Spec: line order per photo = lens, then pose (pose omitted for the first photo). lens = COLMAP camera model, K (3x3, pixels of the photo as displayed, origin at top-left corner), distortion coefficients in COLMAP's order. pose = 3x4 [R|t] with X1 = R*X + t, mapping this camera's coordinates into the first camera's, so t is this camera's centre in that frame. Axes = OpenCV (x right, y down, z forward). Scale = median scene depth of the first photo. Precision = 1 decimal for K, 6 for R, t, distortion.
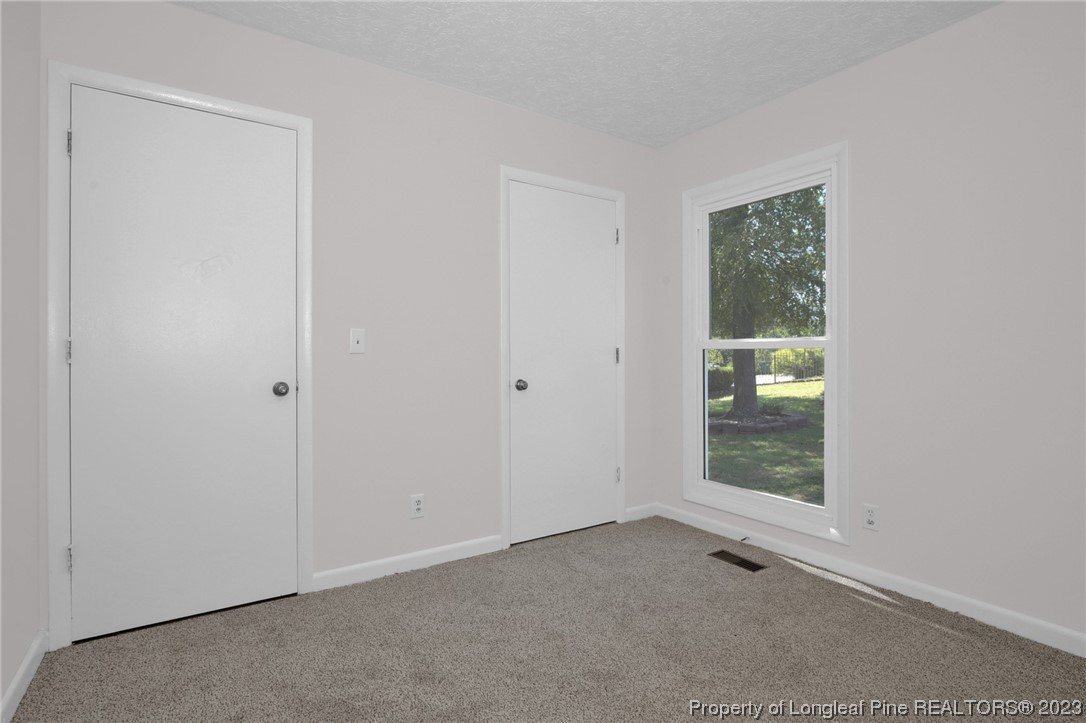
lens RADIAL K [[534.4, 0, 534.7], [0, 534.4, 365.0], [0, 0, 1]] dist [-0.021593, 0.000151]
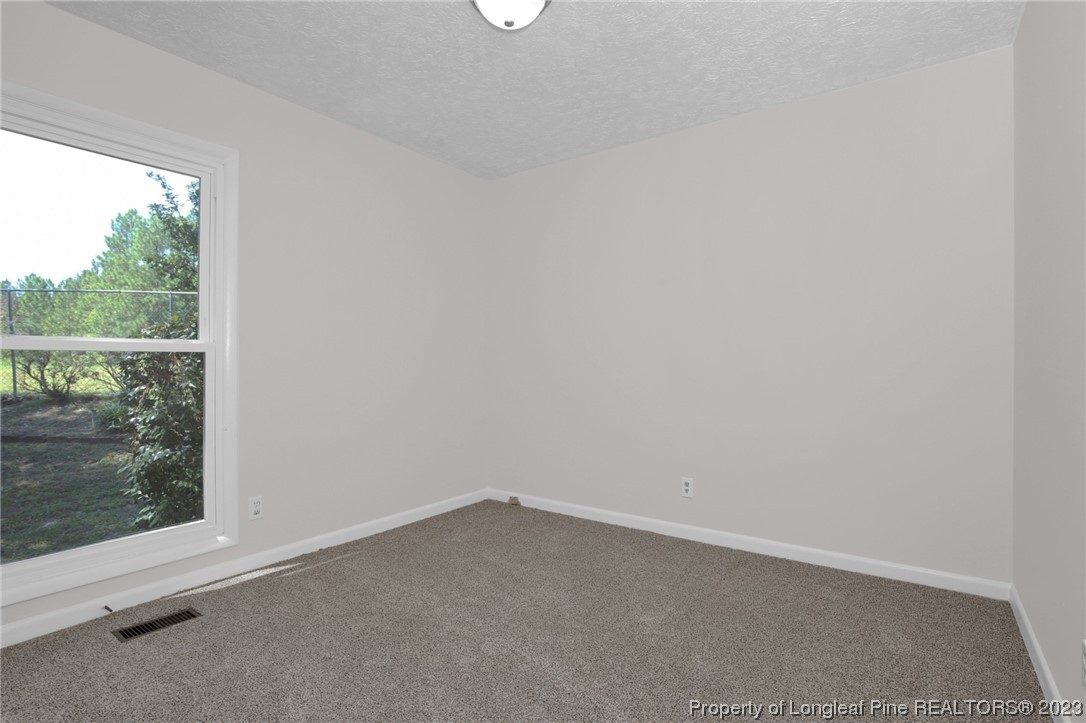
lens RADIAL K [[534.4, 0, 534.7], [0, 534.4, 365.0], [0, 0, 1]] dist [-0.021593, 0.000151]
pose [[-0.359797, -0.004848, 0.933018, -0.586767], [0.013420, 0.999856, 0.010370, -0.011379], [-0.932934, 0.016252, -0.359680, 0.839579]]
